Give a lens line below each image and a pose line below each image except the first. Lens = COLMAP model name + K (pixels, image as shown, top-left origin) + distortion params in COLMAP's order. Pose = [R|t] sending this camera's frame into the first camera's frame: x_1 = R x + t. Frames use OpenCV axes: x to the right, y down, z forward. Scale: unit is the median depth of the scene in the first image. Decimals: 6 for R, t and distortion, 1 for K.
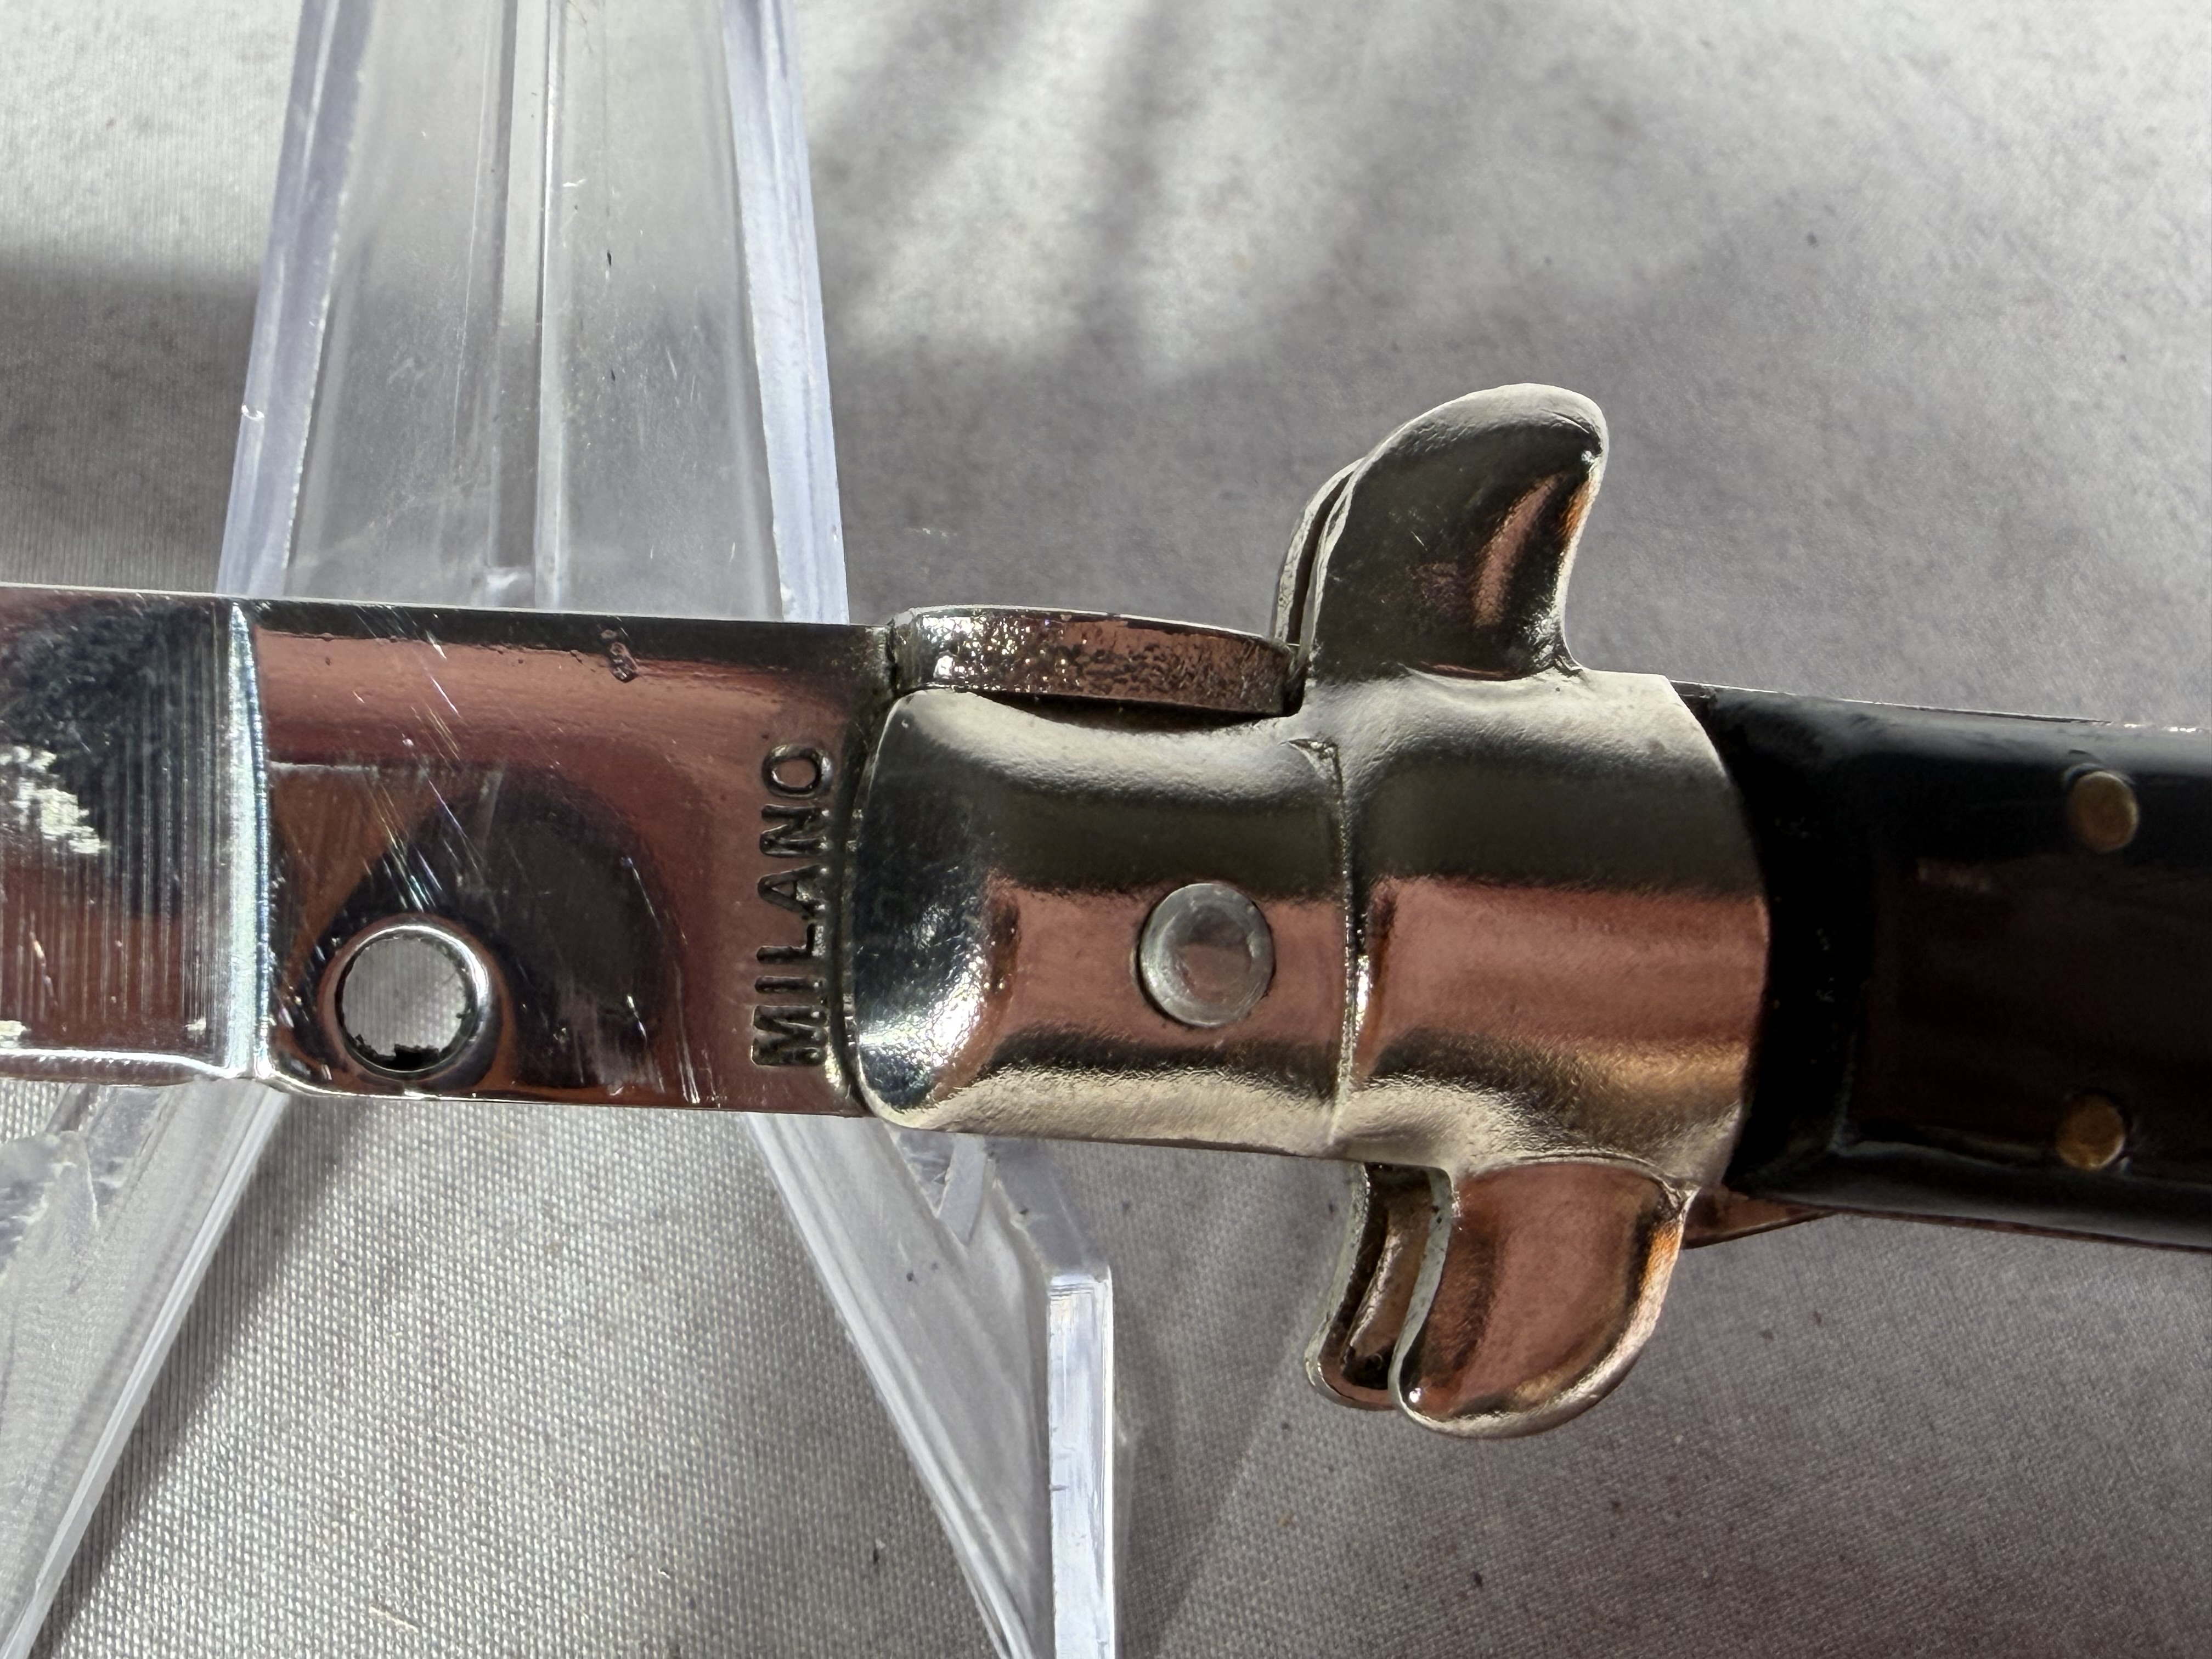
lens RADIAL K [[2726.6, 0, 1102.5], [0, 2726.6, 829.6], [0, 0, 1]] dist [0.039777, 0.000000]
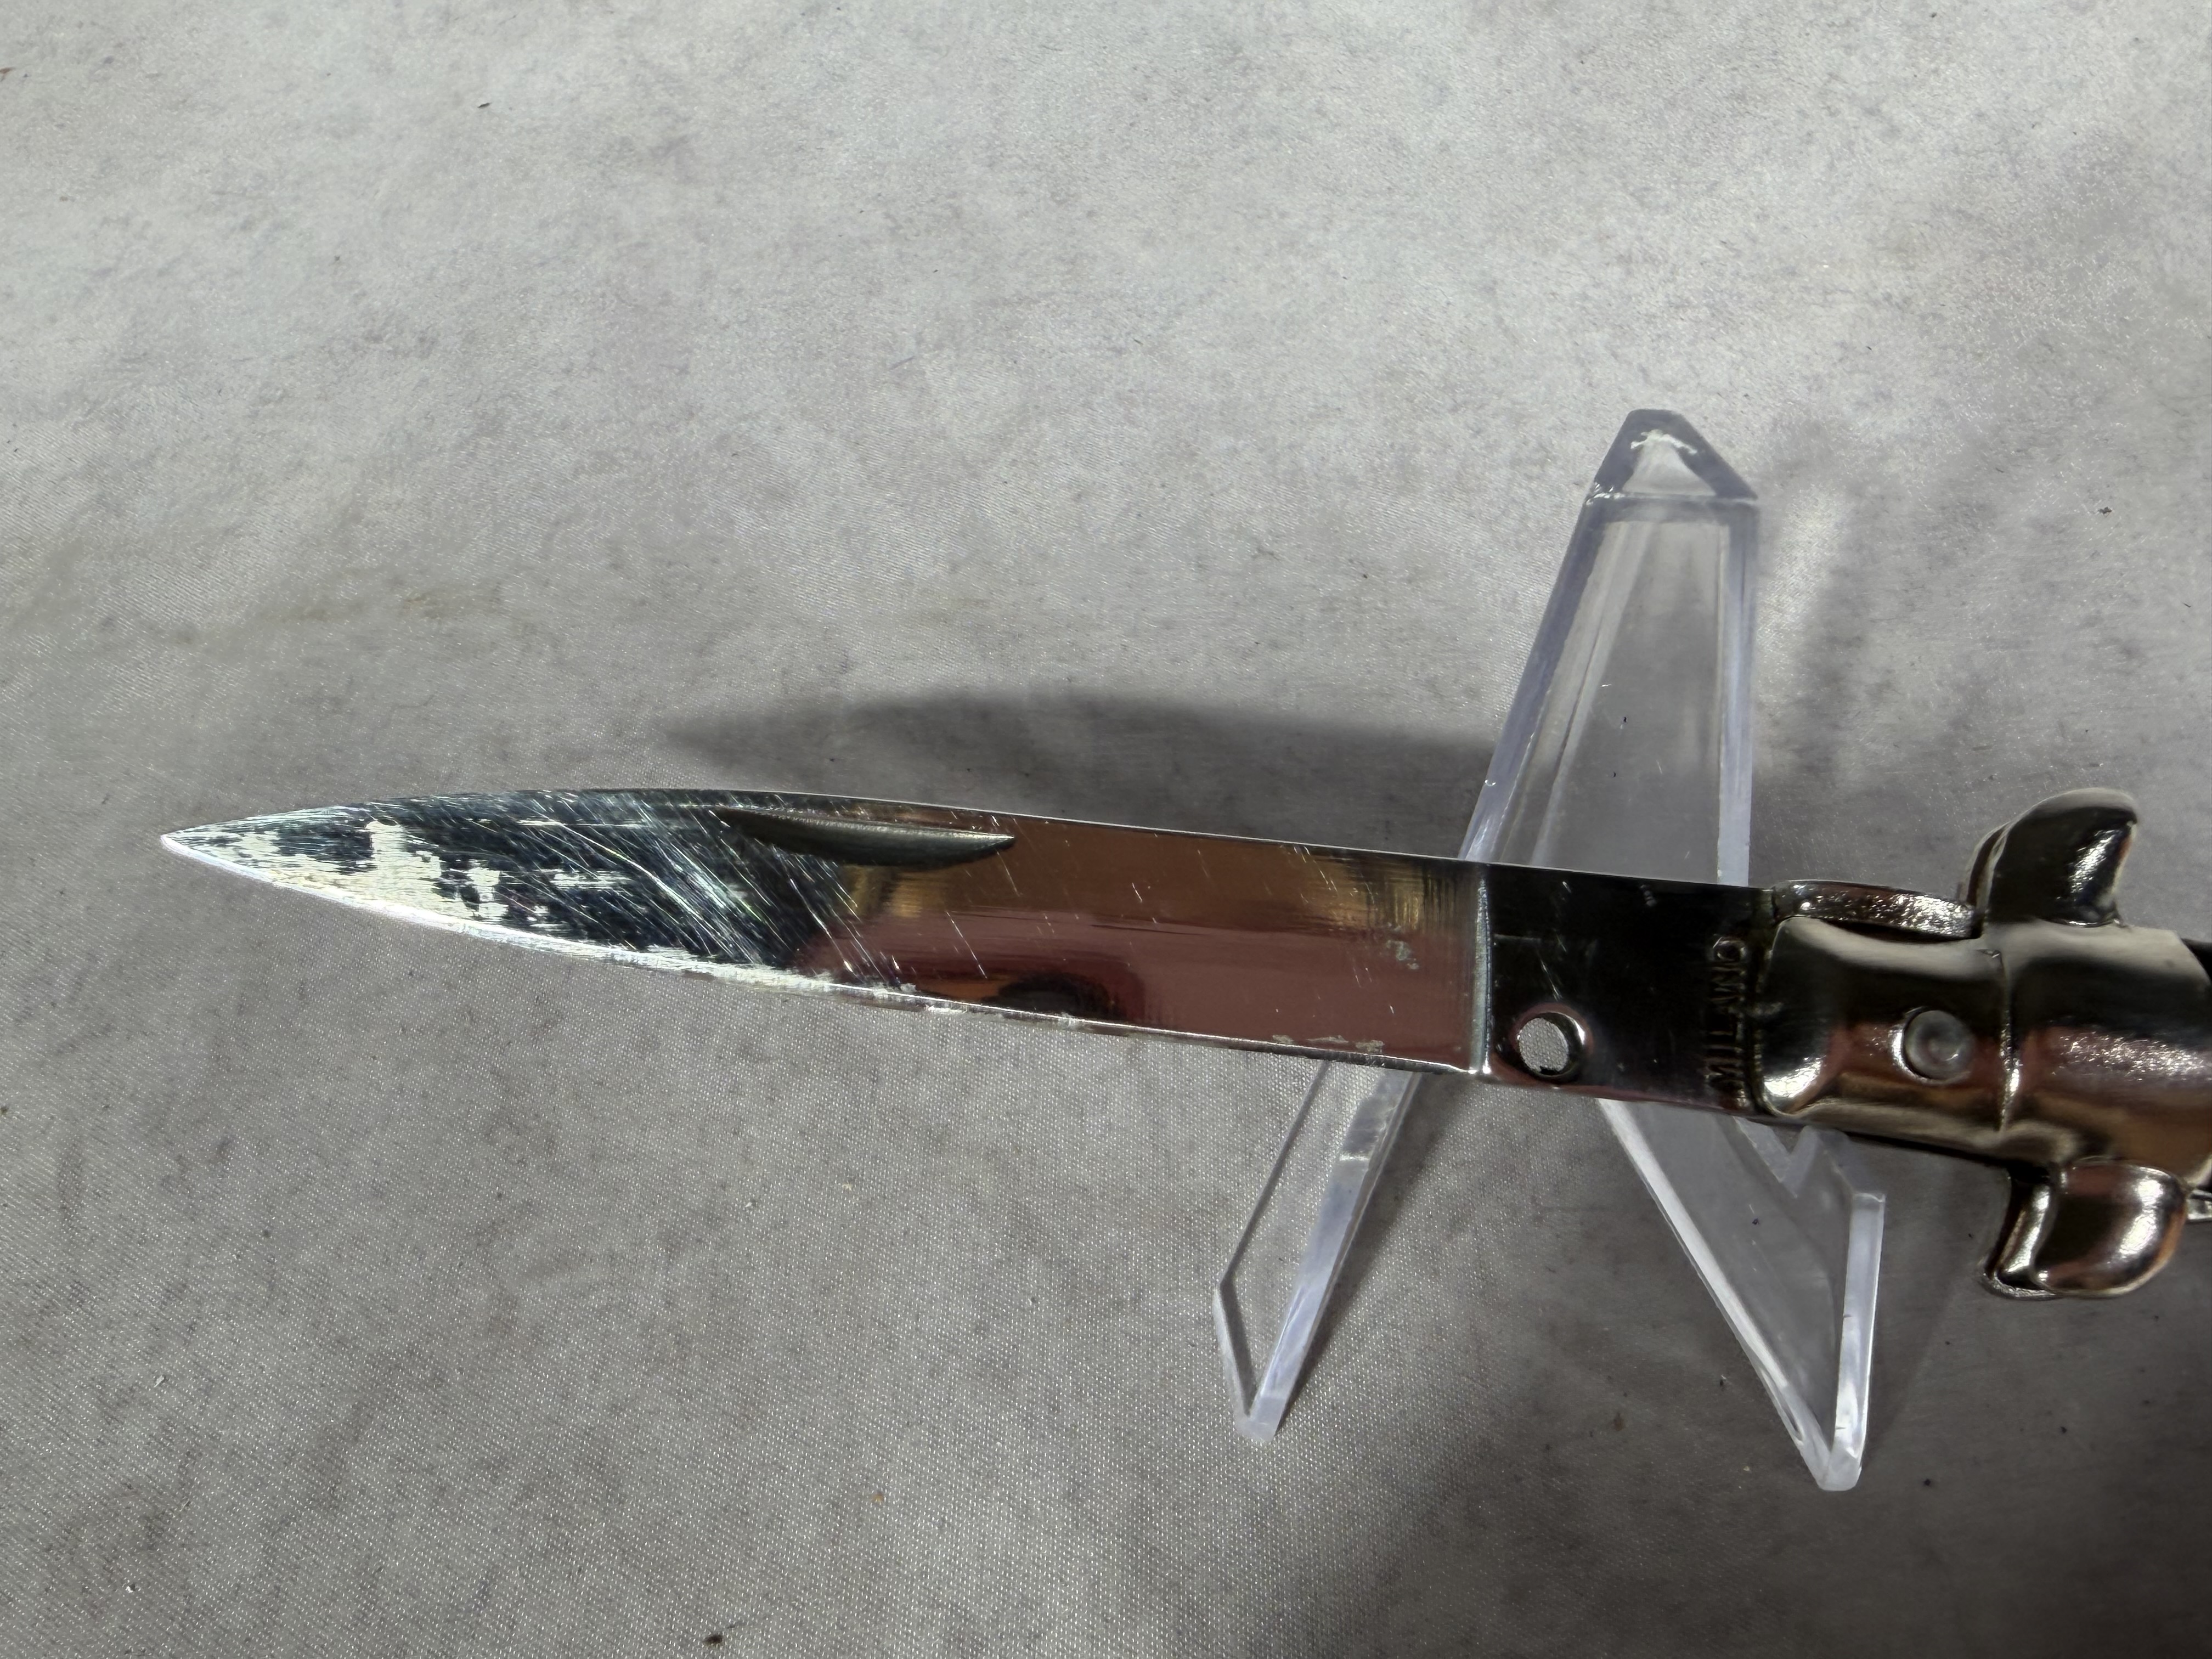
lens RADIAL K [[2248.9, 0, 1110.0], [0, 2248.9, 826.3], [0, 0, 1]] dist [0.089479, 0.000000]
pose [[0.975448, 0.033868, -0.217610, -0.164725], [-0.067959, 0.986173, -0.151145, 0.148759], [0.209482, 0.162222, 0.964262, -0.683310]]
